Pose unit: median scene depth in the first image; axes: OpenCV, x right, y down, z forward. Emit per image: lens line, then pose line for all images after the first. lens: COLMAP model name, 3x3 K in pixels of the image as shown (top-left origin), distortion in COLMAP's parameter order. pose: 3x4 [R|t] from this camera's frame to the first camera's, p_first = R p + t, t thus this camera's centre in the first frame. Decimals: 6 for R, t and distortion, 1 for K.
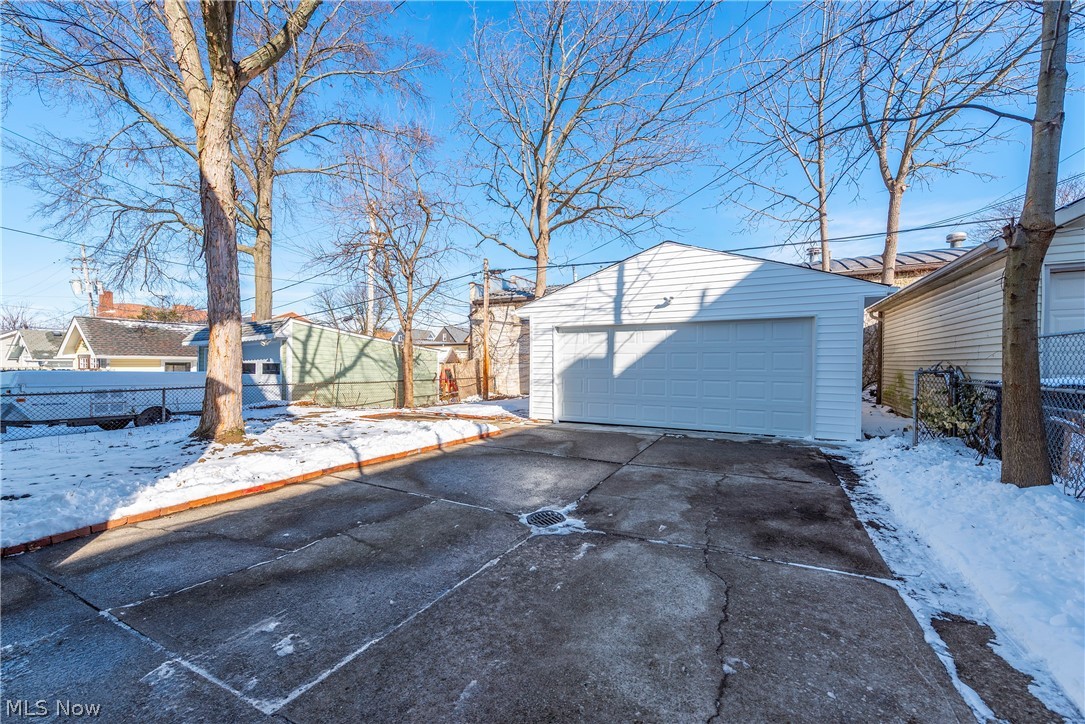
lens RADIAL K [[430.5, 0, 545.3], [0, 430.5, 357.2], [0, 0, 1]] dist [-0.000290, -0.000396]
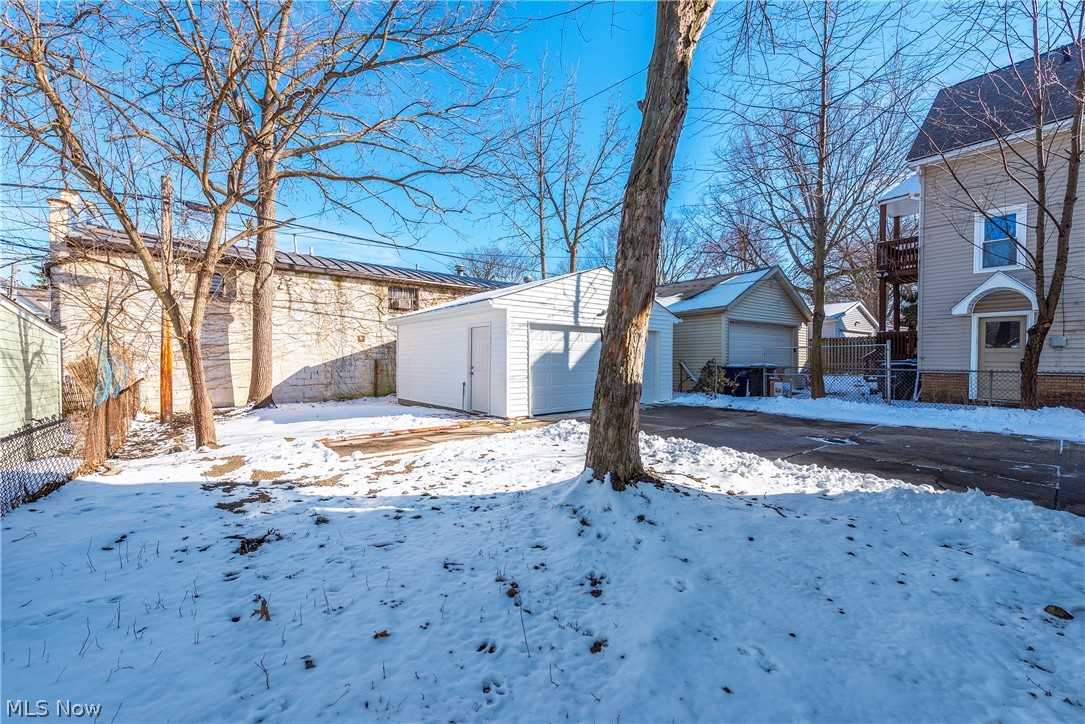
lens RADIAL K [[430.5, 0, 545.3], [0, 430.5, 357.2], [0, 0, 1]] dist [-0.000290, -0.000396]
pose [[0.350443, -0.005901, 0.936565, -0.959623], [-0.006699, 0.999939, 0.008807, 0.001320], [-0.936560, -0.009361, 0.350382, 0.649313]]
